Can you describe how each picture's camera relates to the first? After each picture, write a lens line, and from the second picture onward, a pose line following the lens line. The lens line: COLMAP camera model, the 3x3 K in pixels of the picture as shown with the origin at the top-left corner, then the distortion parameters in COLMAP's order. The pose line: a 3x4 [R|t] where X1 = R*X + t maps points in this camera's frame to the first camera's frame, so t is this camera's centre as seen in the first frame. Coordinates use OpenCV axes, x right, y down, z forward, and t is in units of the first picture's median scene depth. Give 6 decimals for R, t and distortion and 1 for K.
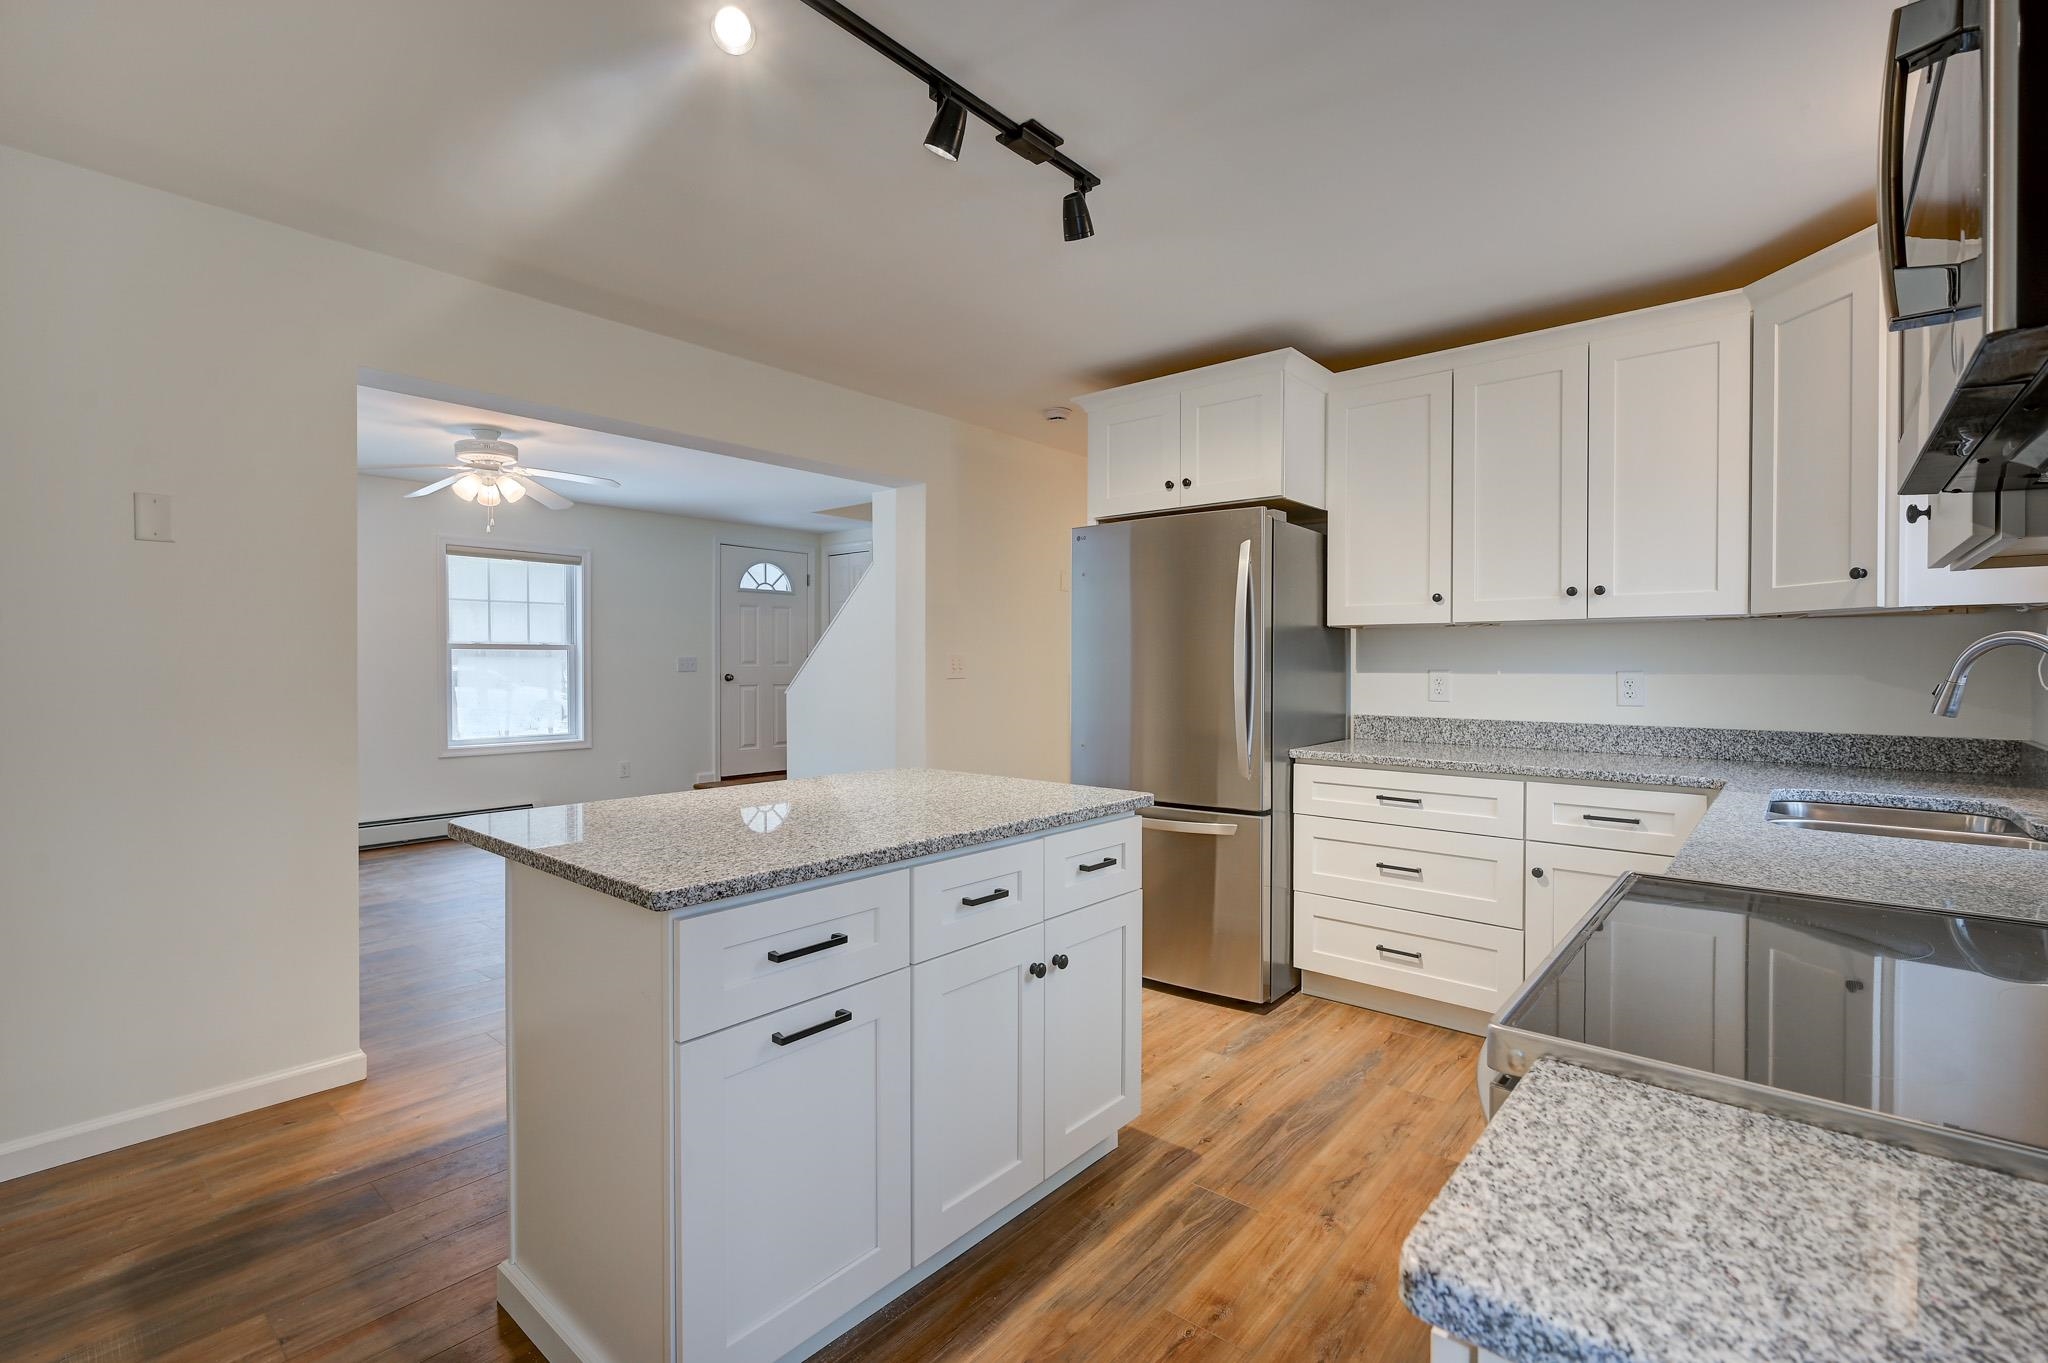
lens RADIAL K [[927.1, 0, 1061.5], [0, 927.1, 664.2], [0, 0, 1]] dist [-0.002902, 0.000621]
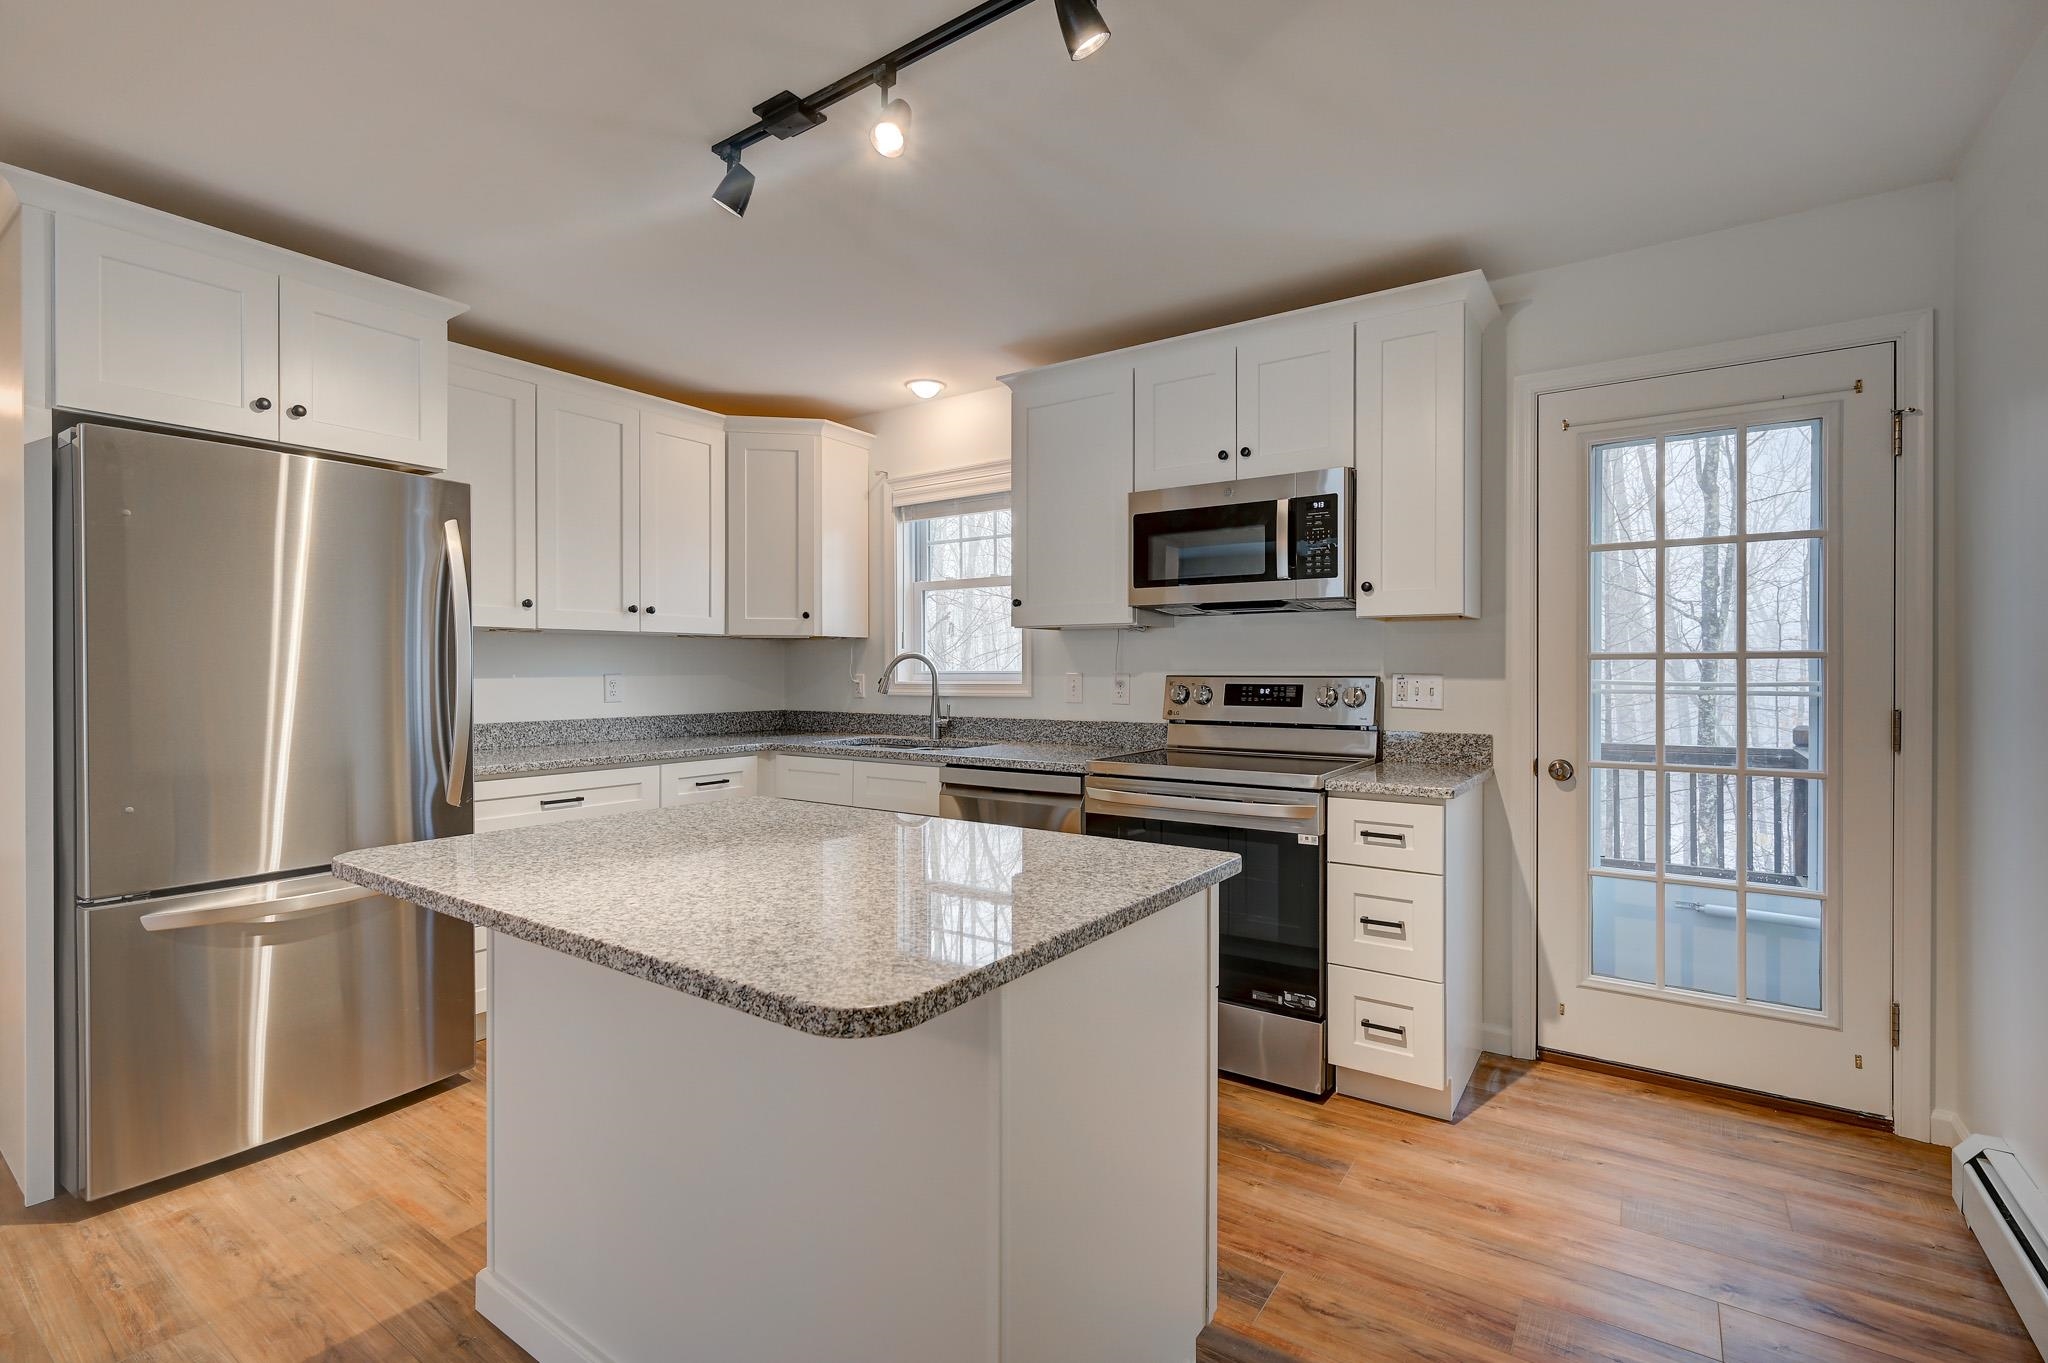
lens RADIAL K [[927.1, 0, 1003.7], [0, 927.1, 659.5], [0, 0, 1]] dist [-0.002902, 0.000621]
pose [[-0.070037, 0.008706, 0.997506, -0.738164], [0.003314, 0.999958, -0.008495, 0.000135], [-0.997539, 0.002711, -0.070063, 0.628362]]
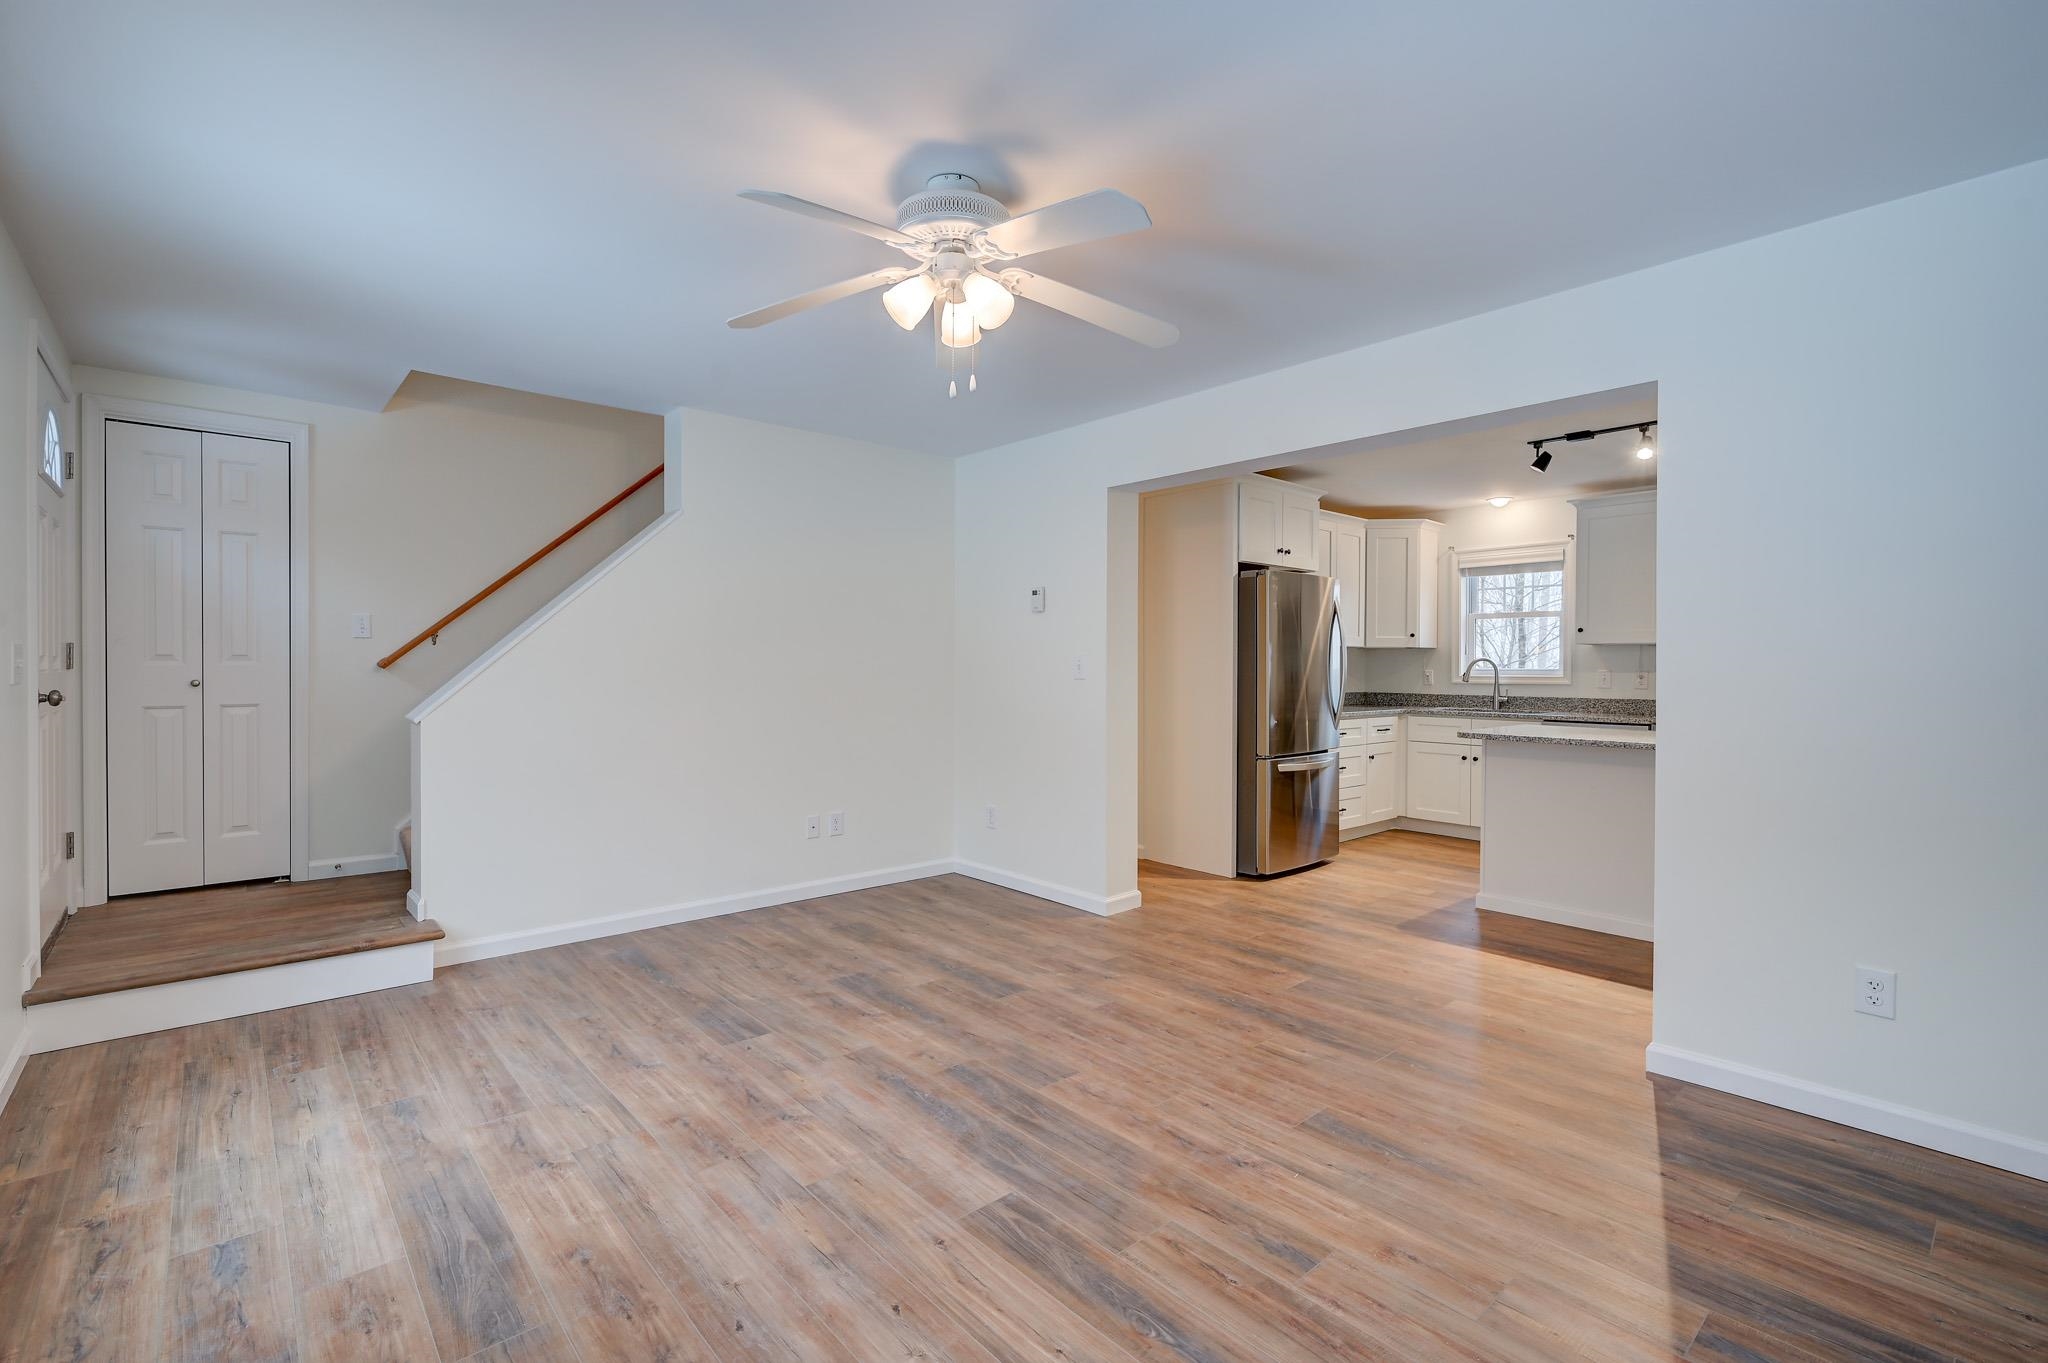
lens RADIAL K [[927.1, 0, 1017.9], [0, 927.1, 674.9], [0, 0, 1]] dist [-0.002902, 0.000621]
pose [[0.148086, -0.010026, 0.988924, -1.831881], [-0.002158, 0.999943, 0.010461, -0.000925], [-0.988972, -0.003684, 0.148056, 1.489610]]
